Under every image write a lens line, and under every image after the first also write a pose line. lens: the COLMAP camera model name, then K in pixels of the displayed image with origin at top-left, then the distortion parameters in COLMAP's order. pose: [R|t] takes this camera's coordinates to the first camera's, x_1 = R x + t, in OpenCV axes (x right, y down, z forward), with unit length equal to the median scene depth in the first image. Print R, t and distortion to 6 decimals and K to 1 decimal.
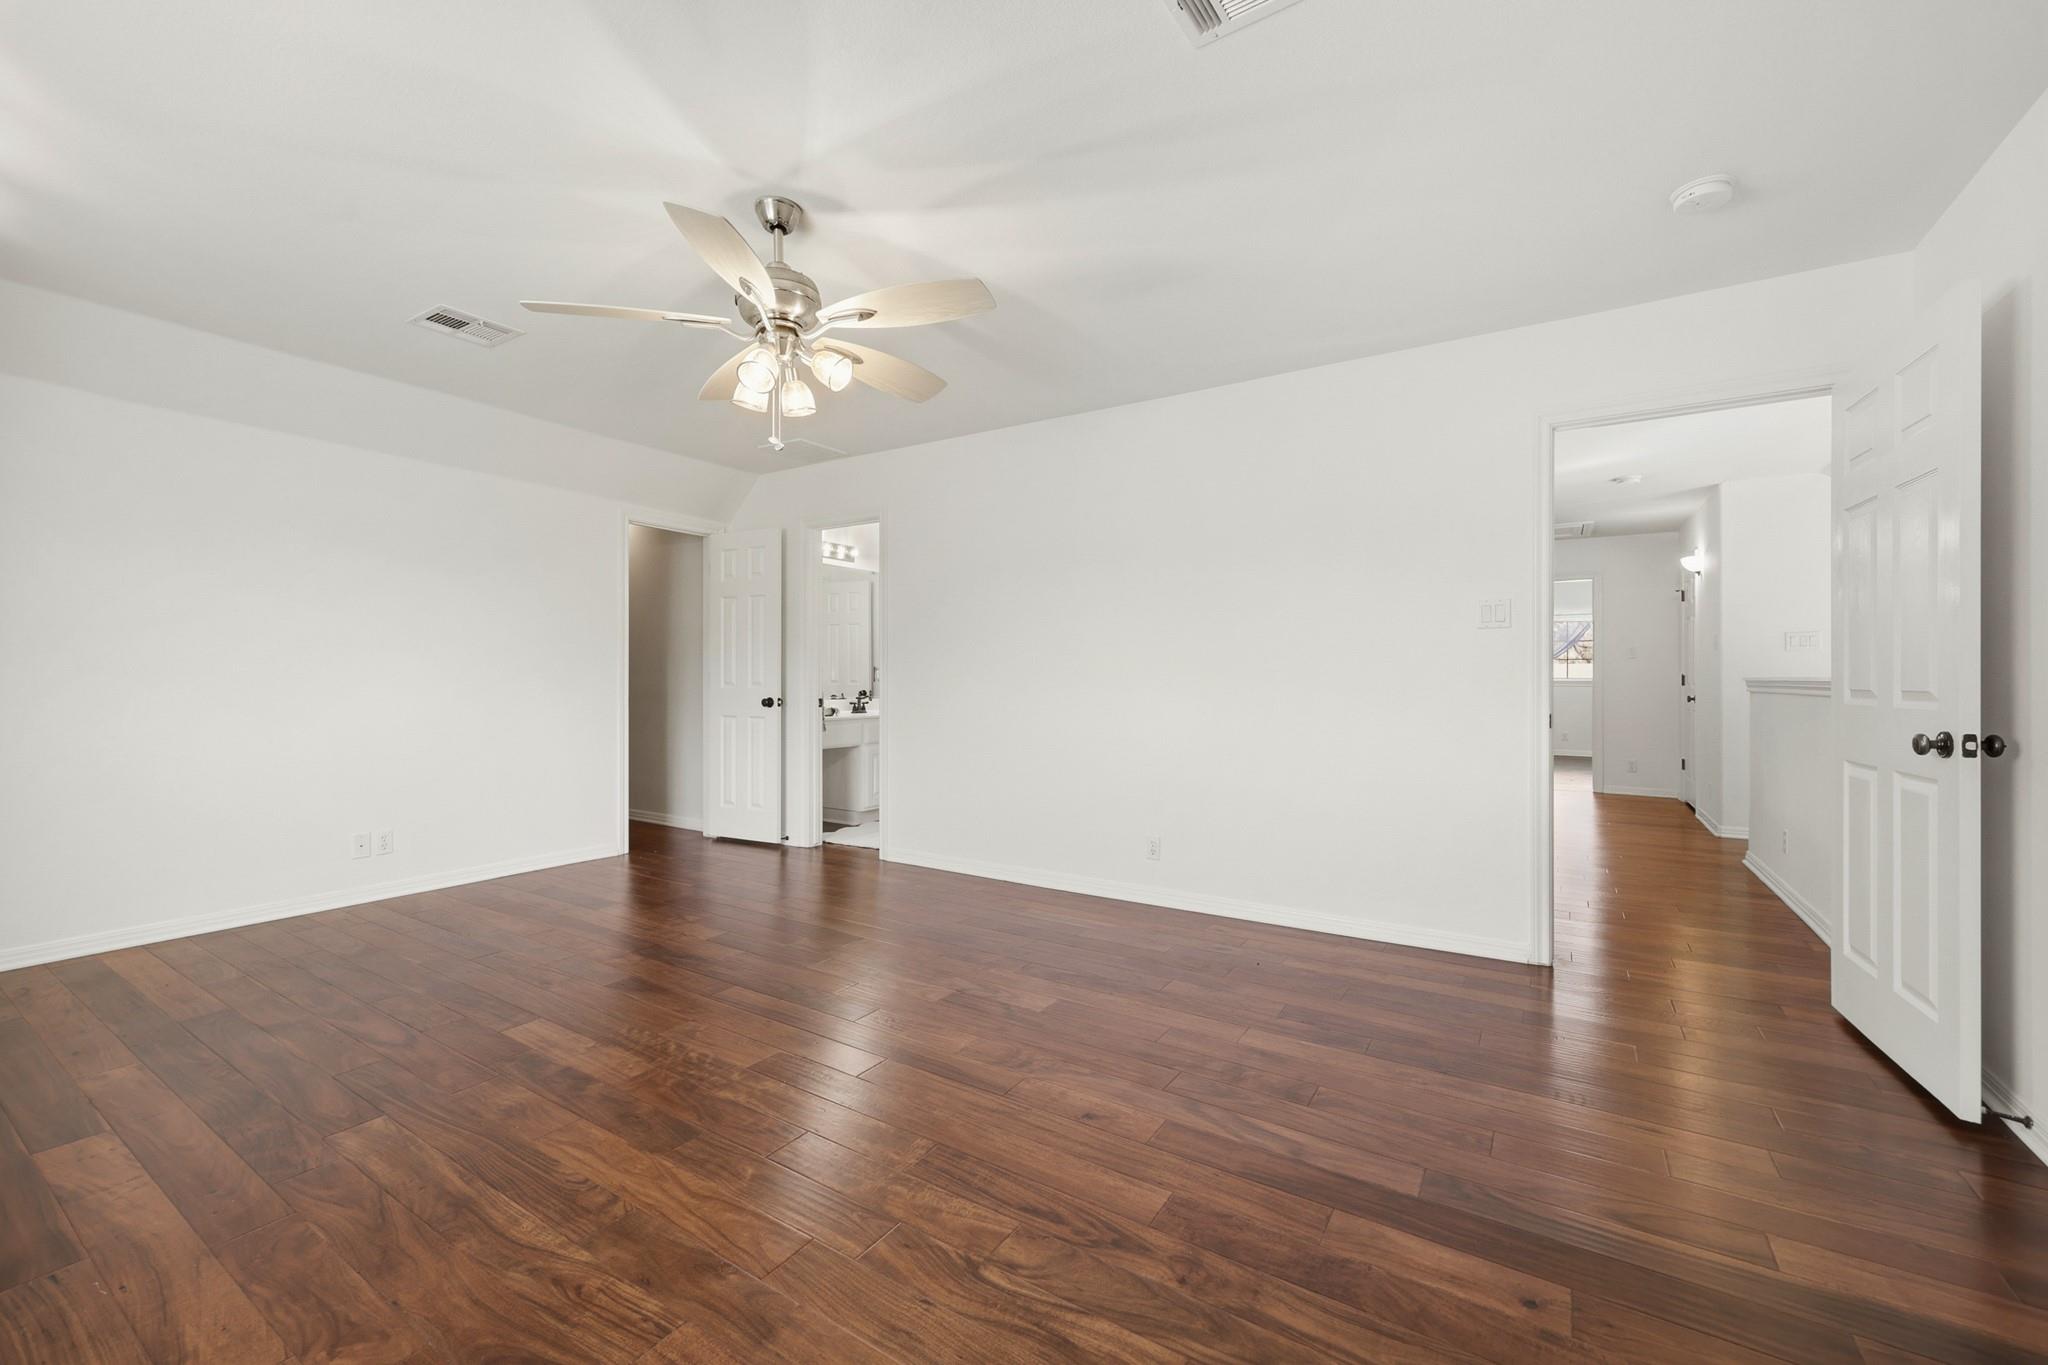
lens RADIAL K [[823.4, 0, 1028.4], [0, 823.4, 666.3], [0, 0, 1]] dist [-0.002994, 0.001219]
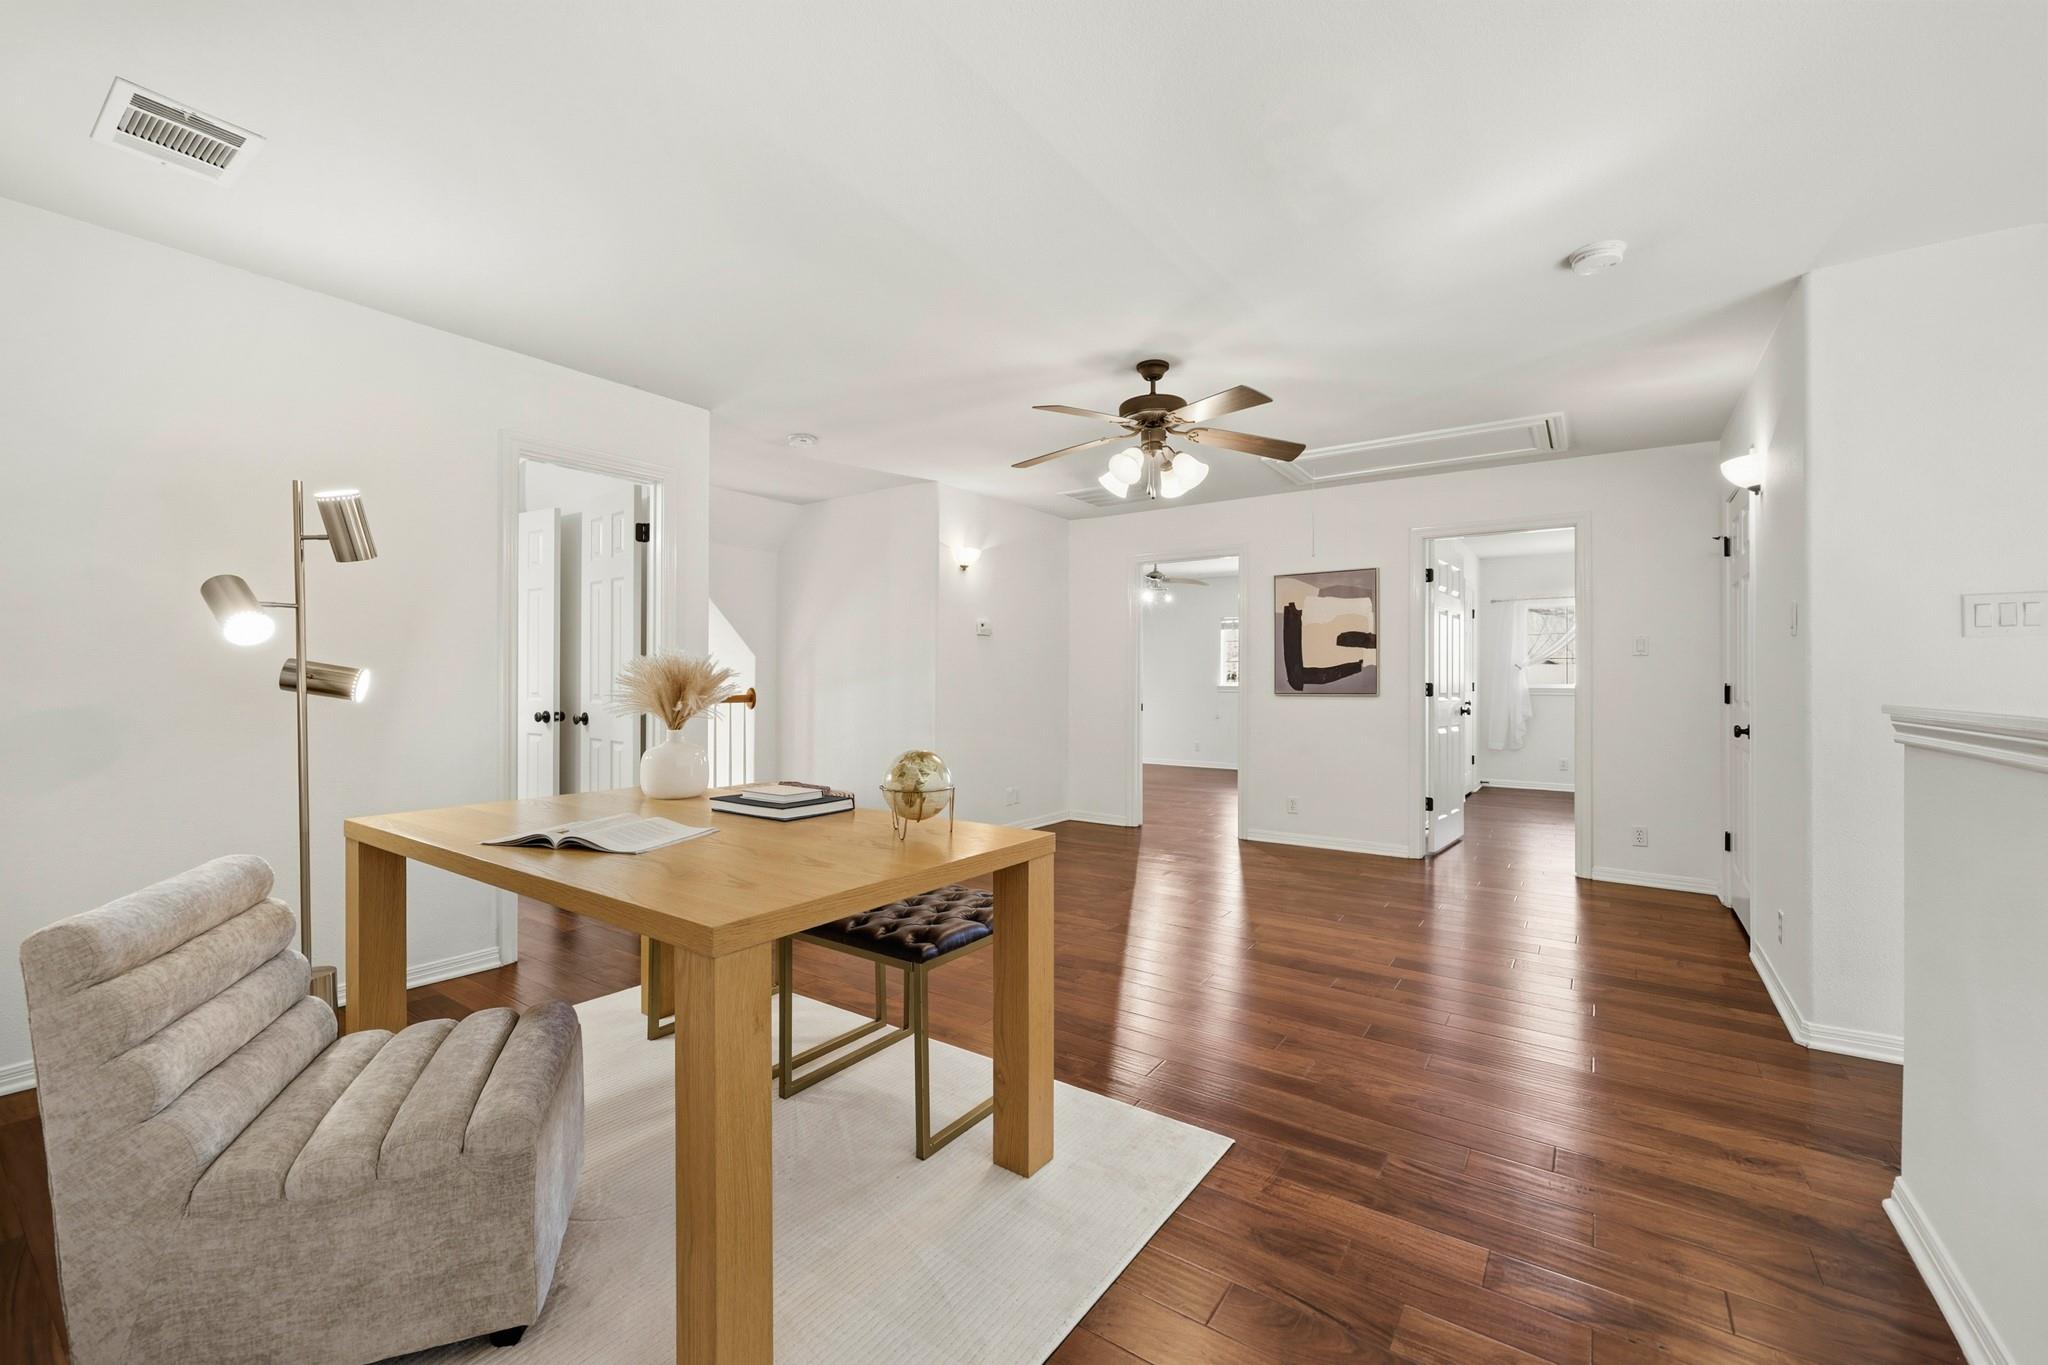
lens RADIAL K [[823.4, 0, 1029.2], [0, 823.4, 676.0], [0, 0, 1]] dist [-0.002994, 0.001219]
pose [[0.999235, -0.002796, -0.039002, 0.360391], [0.003144, 0.999956, 0.008868, -0.002675], [0.038975, -0.008984, 0.999200, 0.443264]]
